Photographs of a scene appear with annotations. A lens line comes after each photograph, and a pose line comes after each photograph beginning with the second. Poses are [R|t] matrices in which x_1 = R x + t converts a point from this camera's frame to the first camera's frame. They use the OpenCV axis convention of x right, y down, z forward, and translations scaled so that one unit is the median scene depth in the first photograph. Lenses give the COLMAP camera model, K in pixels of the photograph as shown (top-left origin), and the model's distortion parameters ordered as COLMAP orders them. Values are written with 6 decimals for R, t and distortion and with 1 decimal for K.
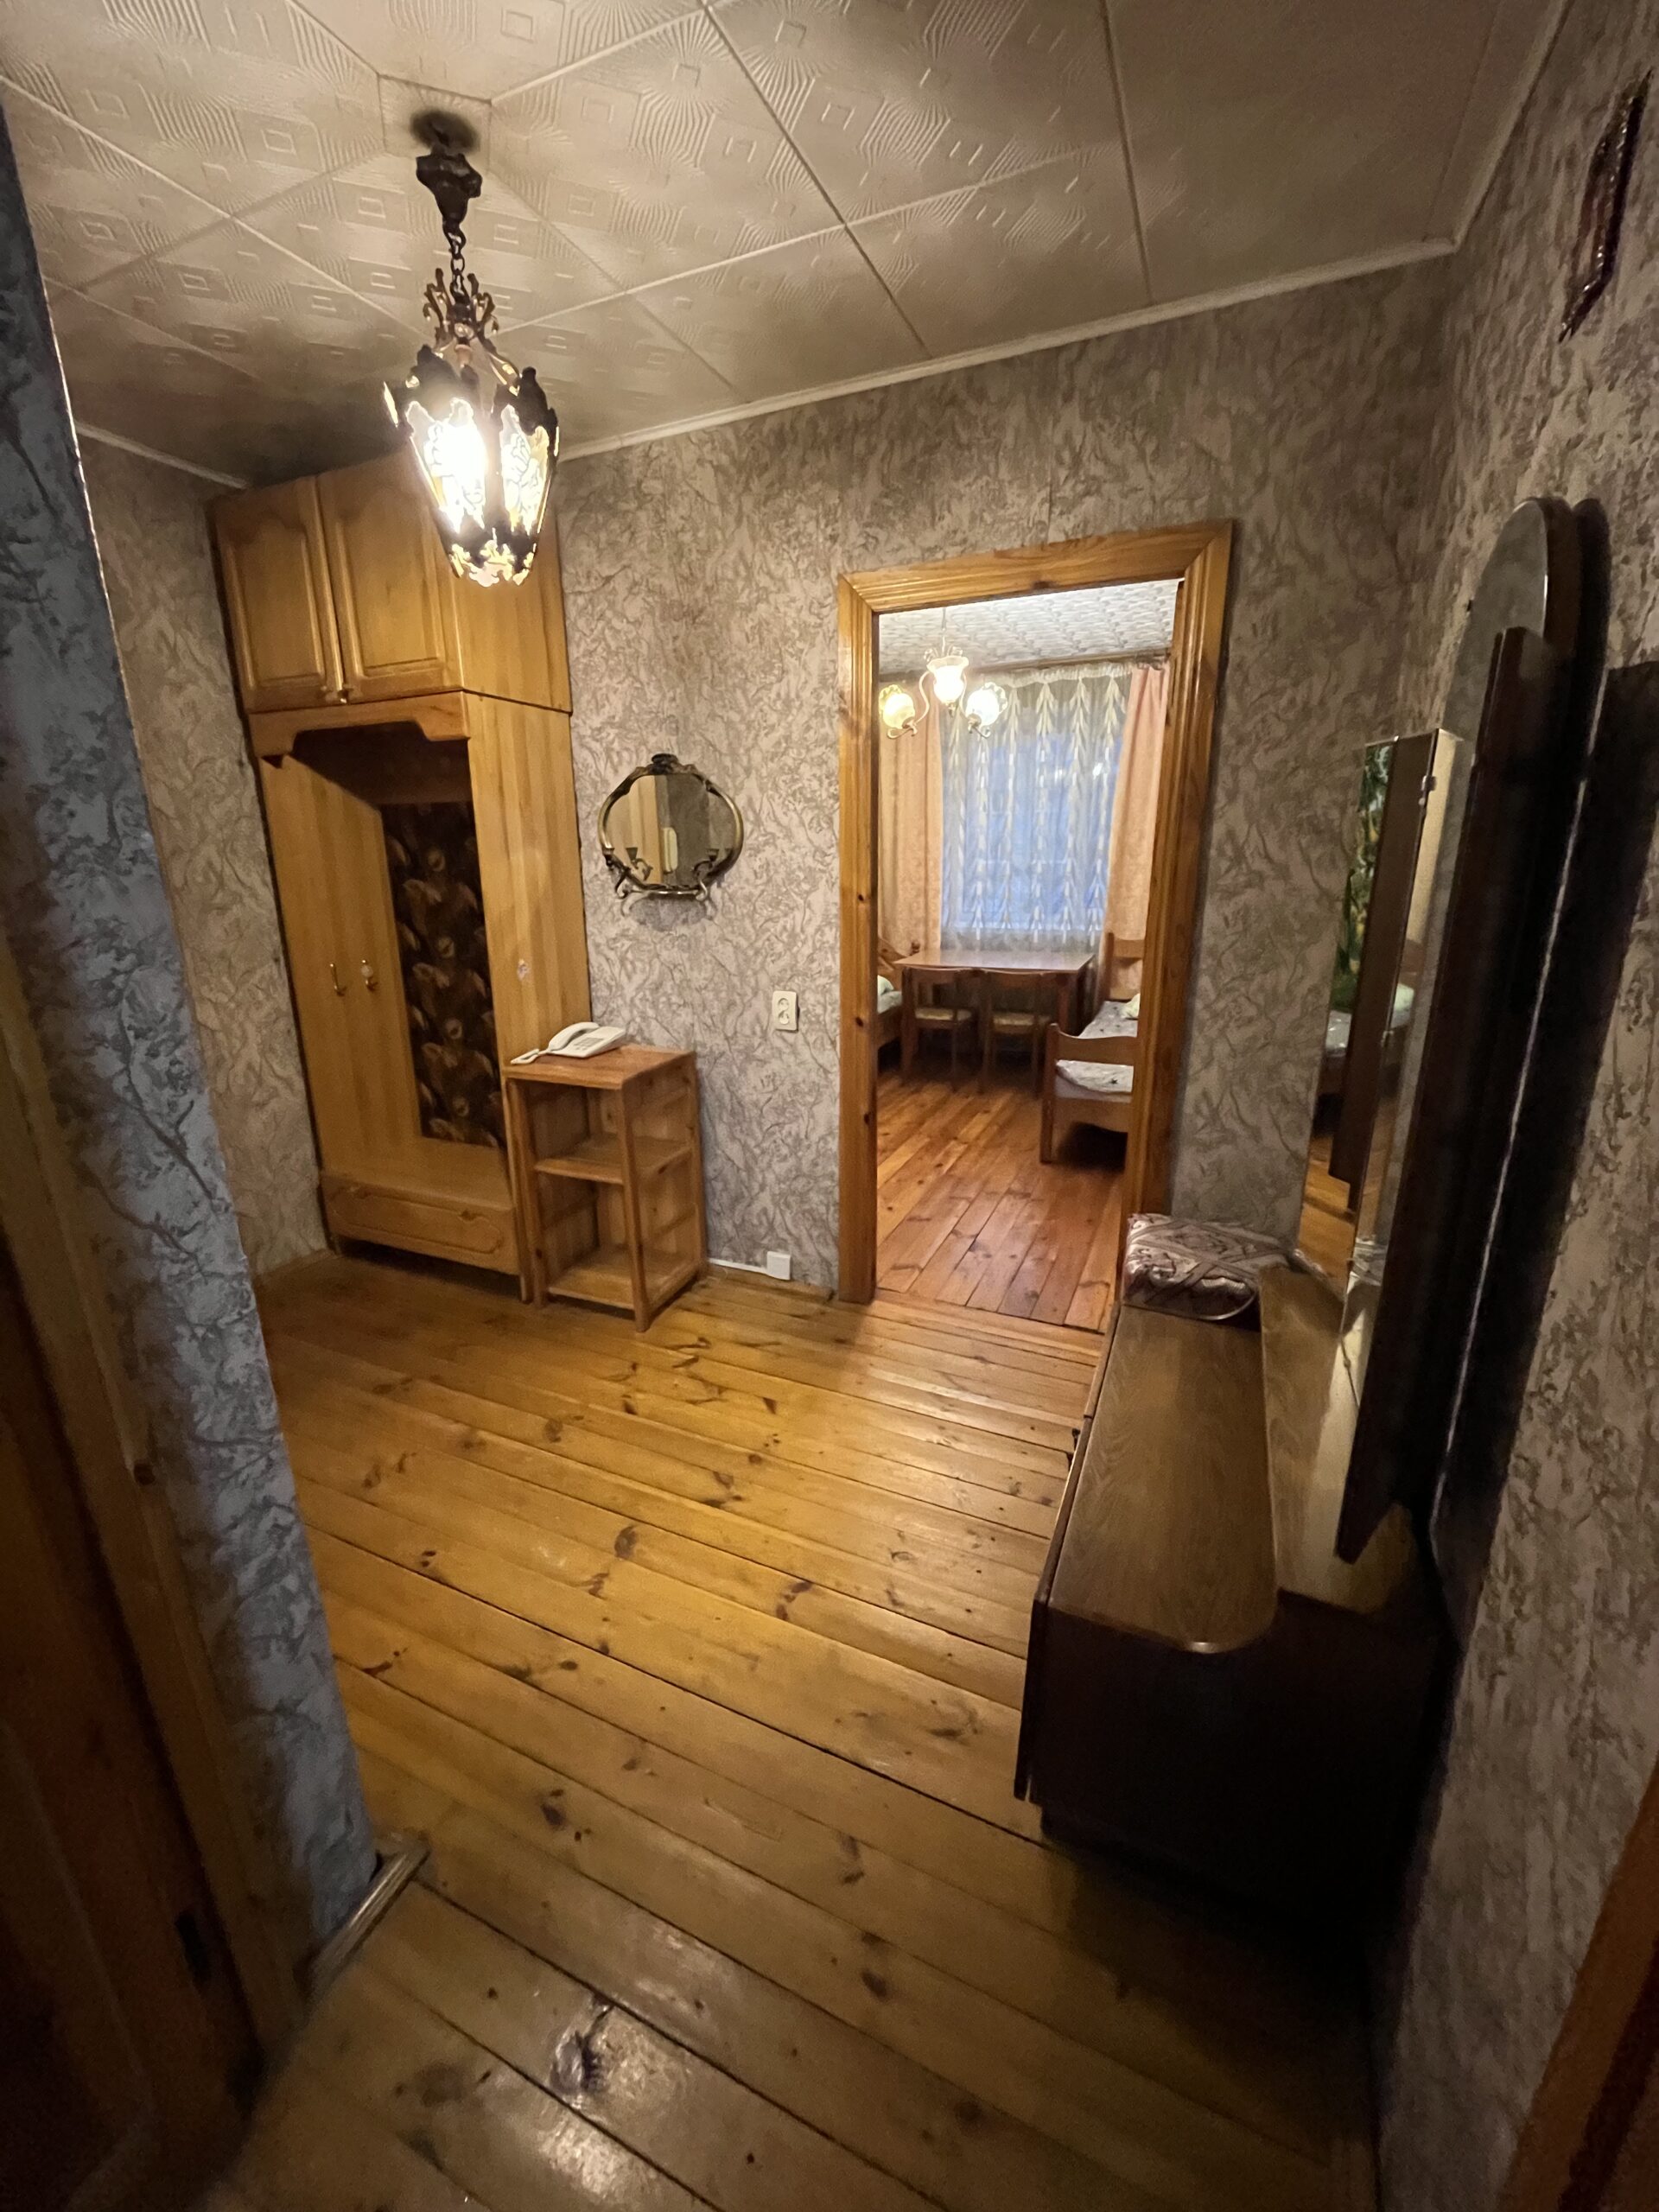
lens RADIAL K [[887.1, 0, 824.3], [0, 887.1, 1105.9], [0, 0, 1]] dist [-0.004126, -0.000648]
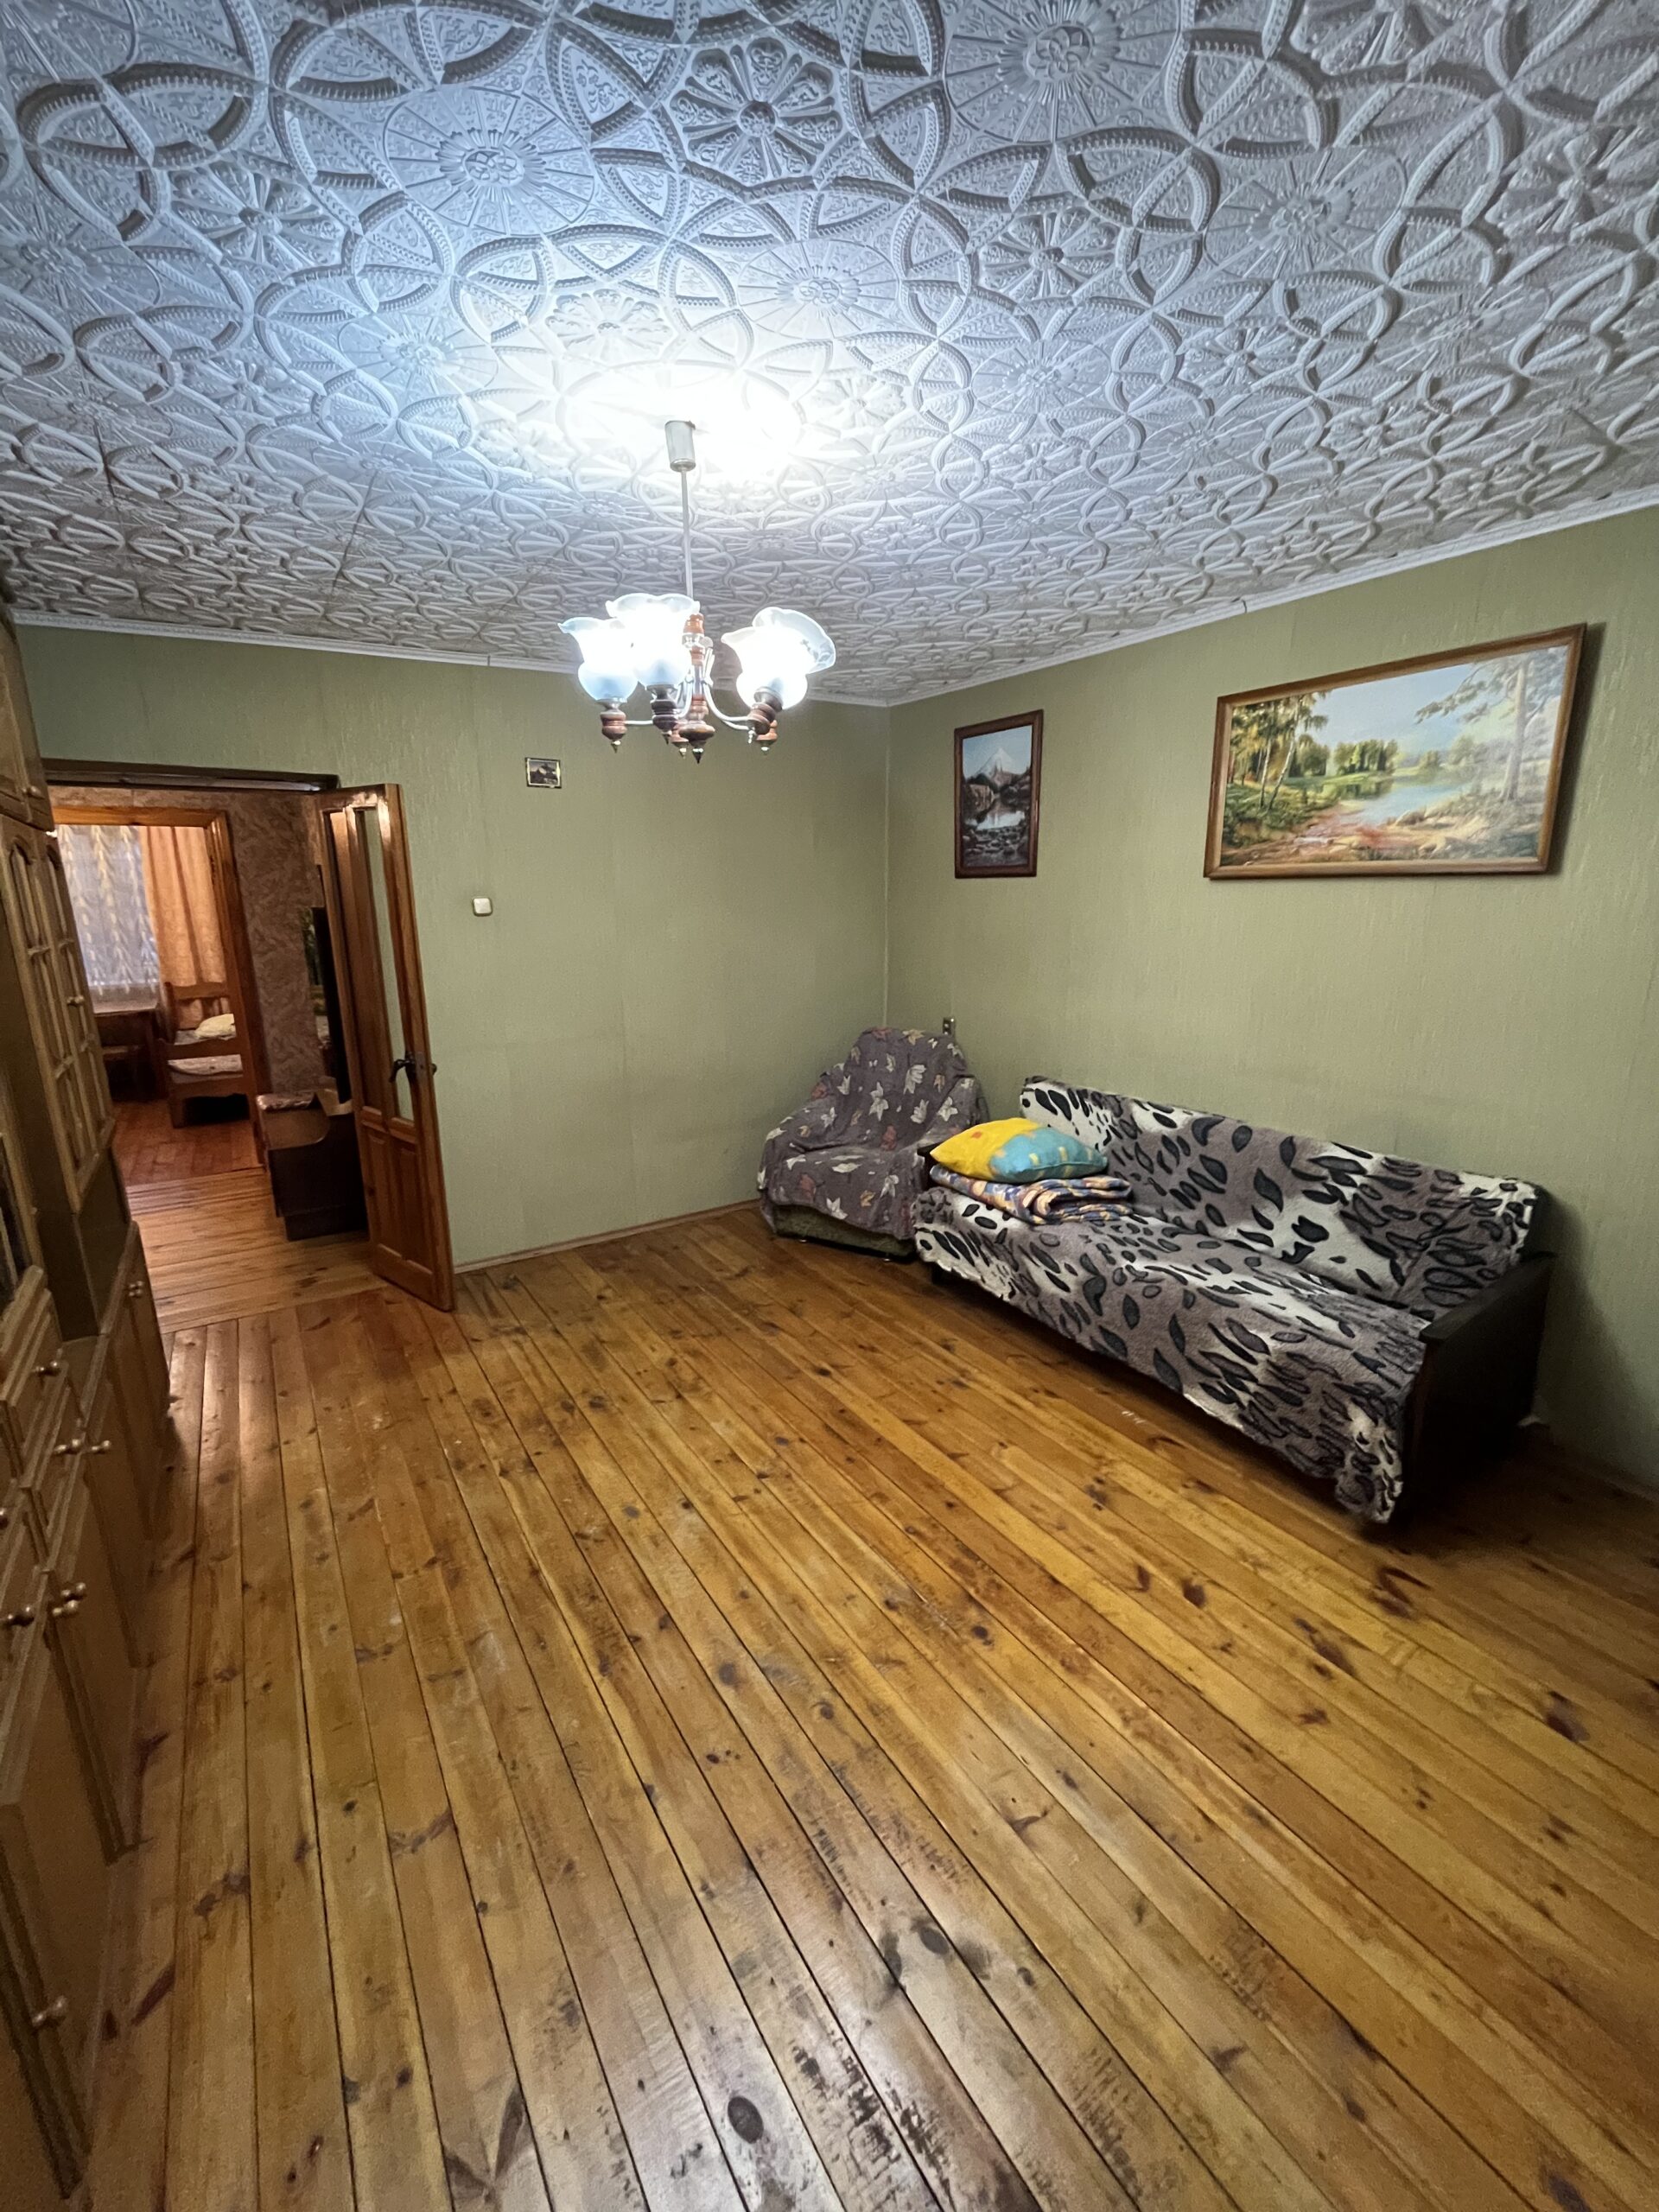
lens RADIAL K [[887.1, 0, 824.3], [0, 887.1, 1105.9], [0, 0, 1]] dist [-0.004126, -0.000648]
pose [[0.540848, -0.194828, 0.818245, -0.305697], [0.235870, 0.968902, 0.074793, 0.137101], [-0.807371, 0.152548, 0.569983, -0.616465]]
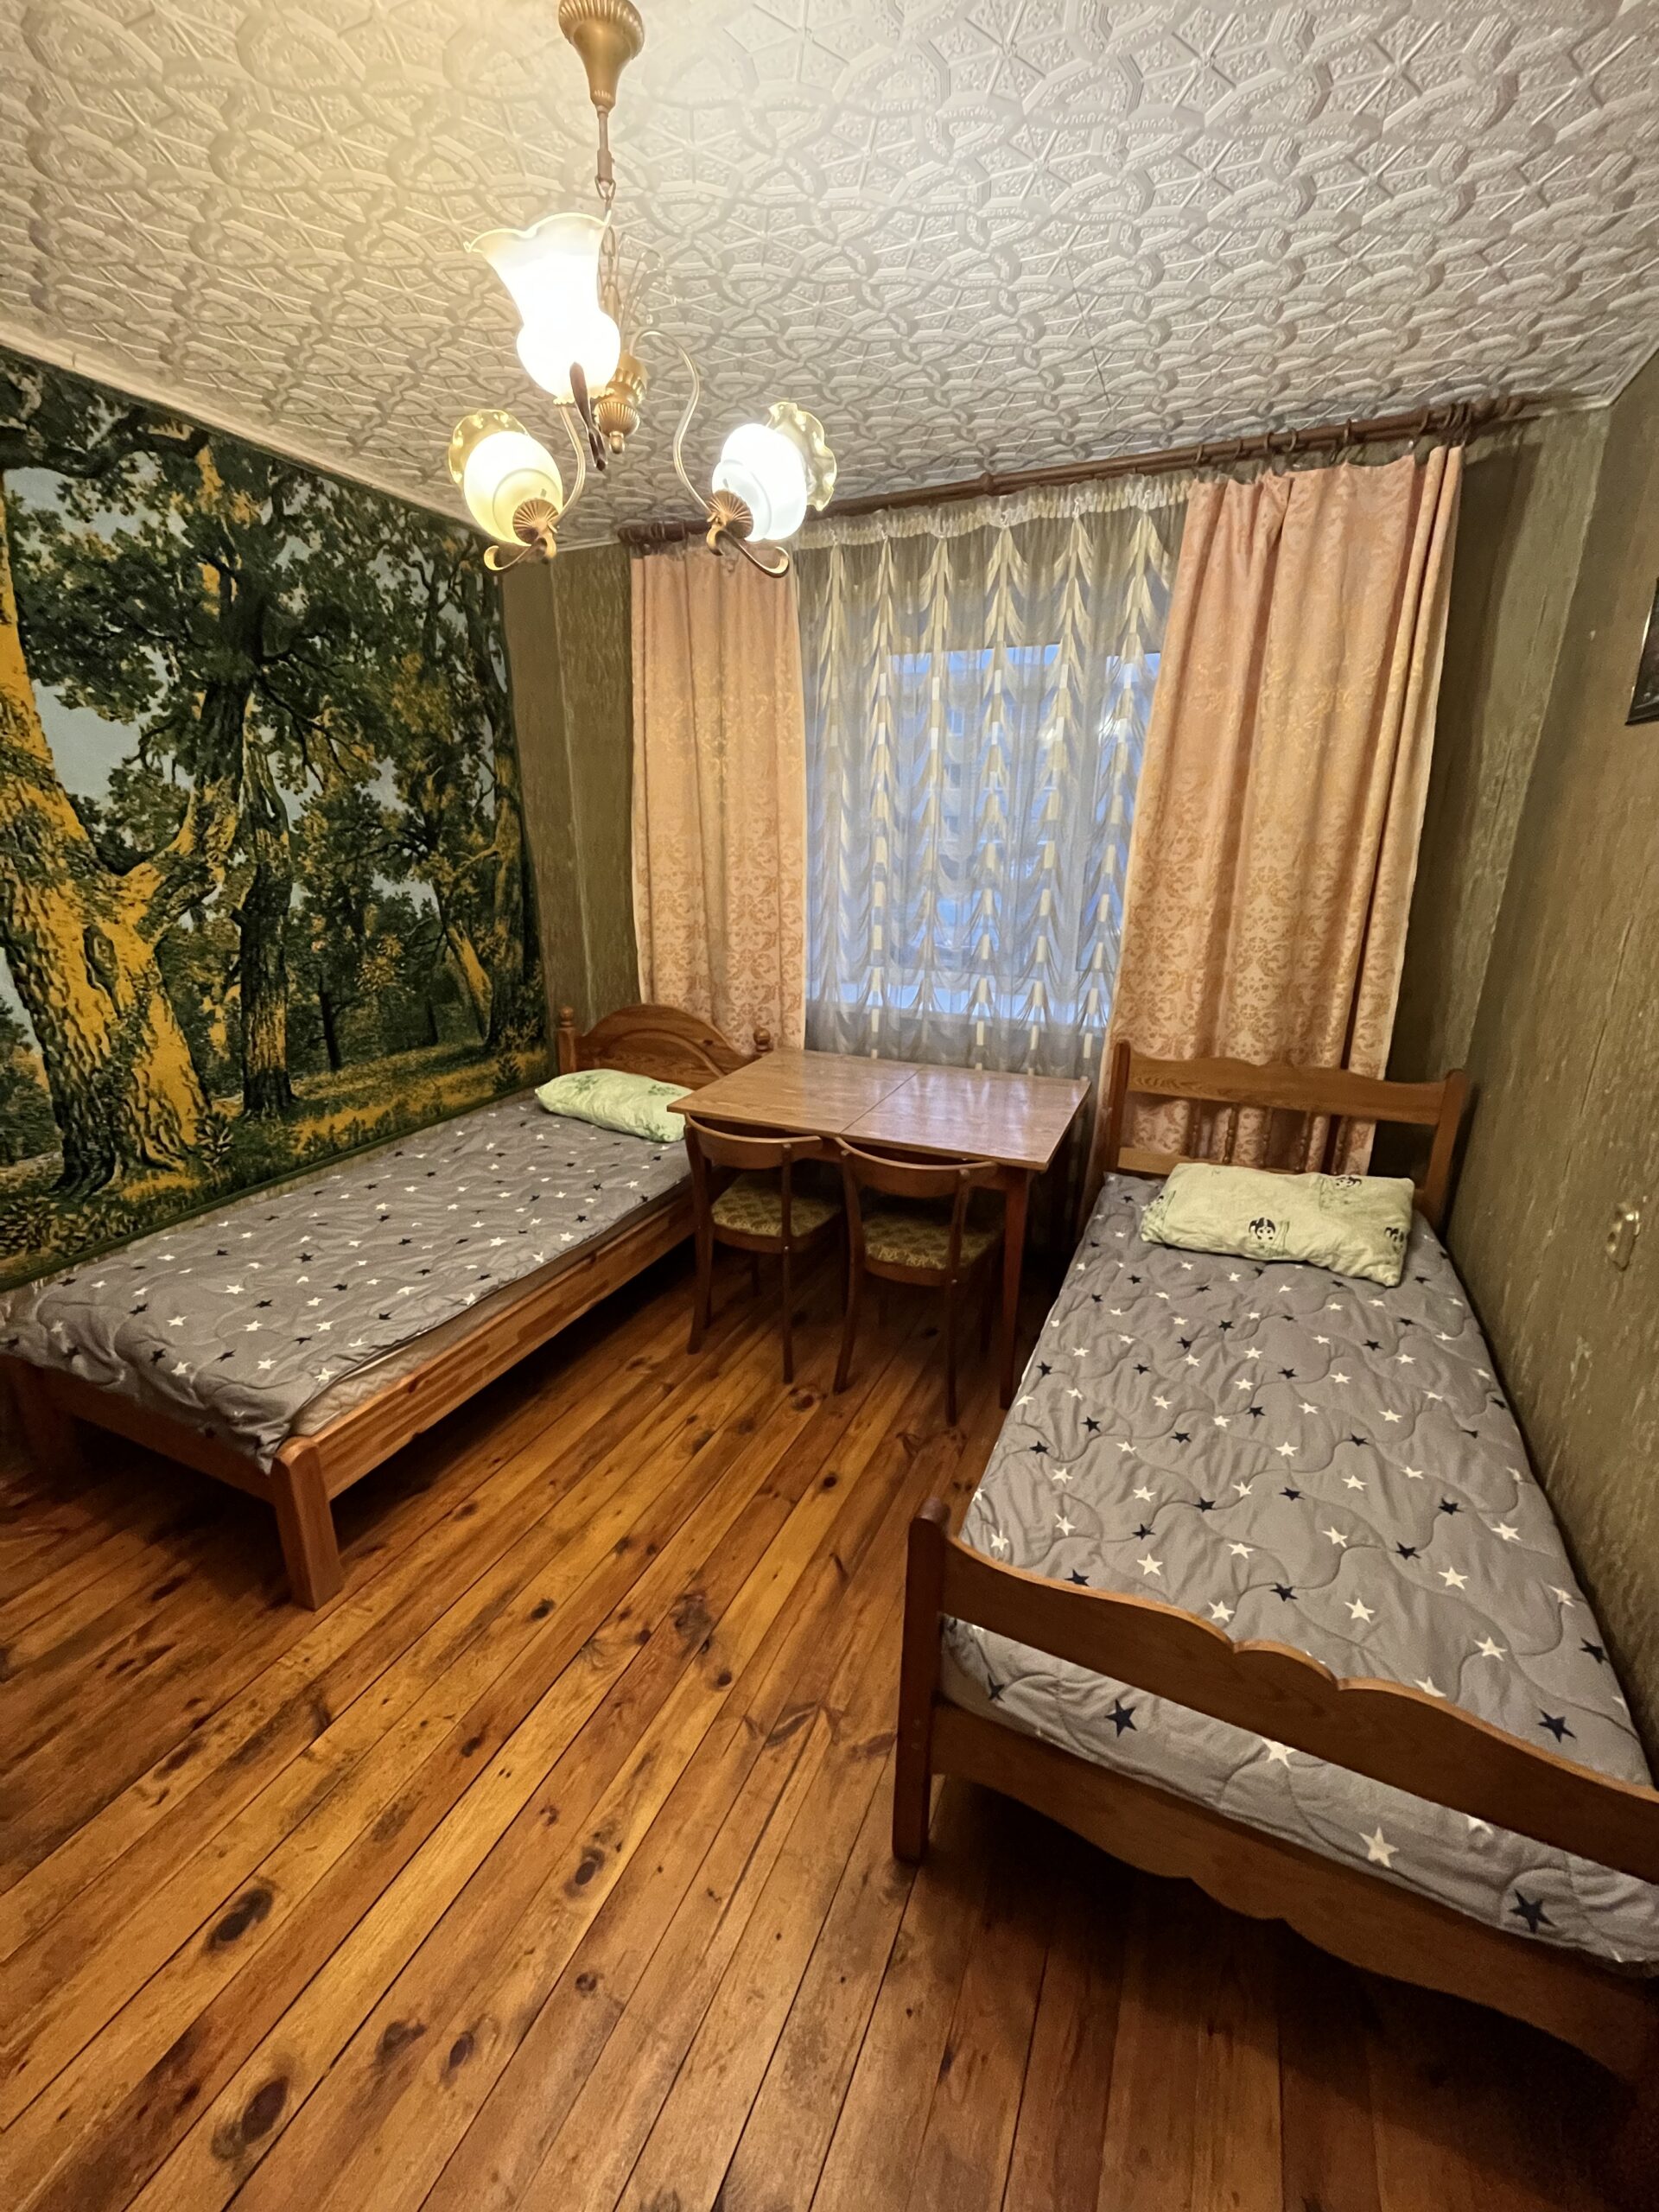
lens RADIAL K [[893.4, 0, 808.6], [0, 893.4, 1104.8], [0, 0, 1]] dist [-0.002100, -0.000975]
pose [[0.999628, 0.023835, -0.013251, 0.161566], [-0.023532, 0.999469, 0.022545, -0.175947], [0.013781, -0.022225, 0.999658, 0.520437]]
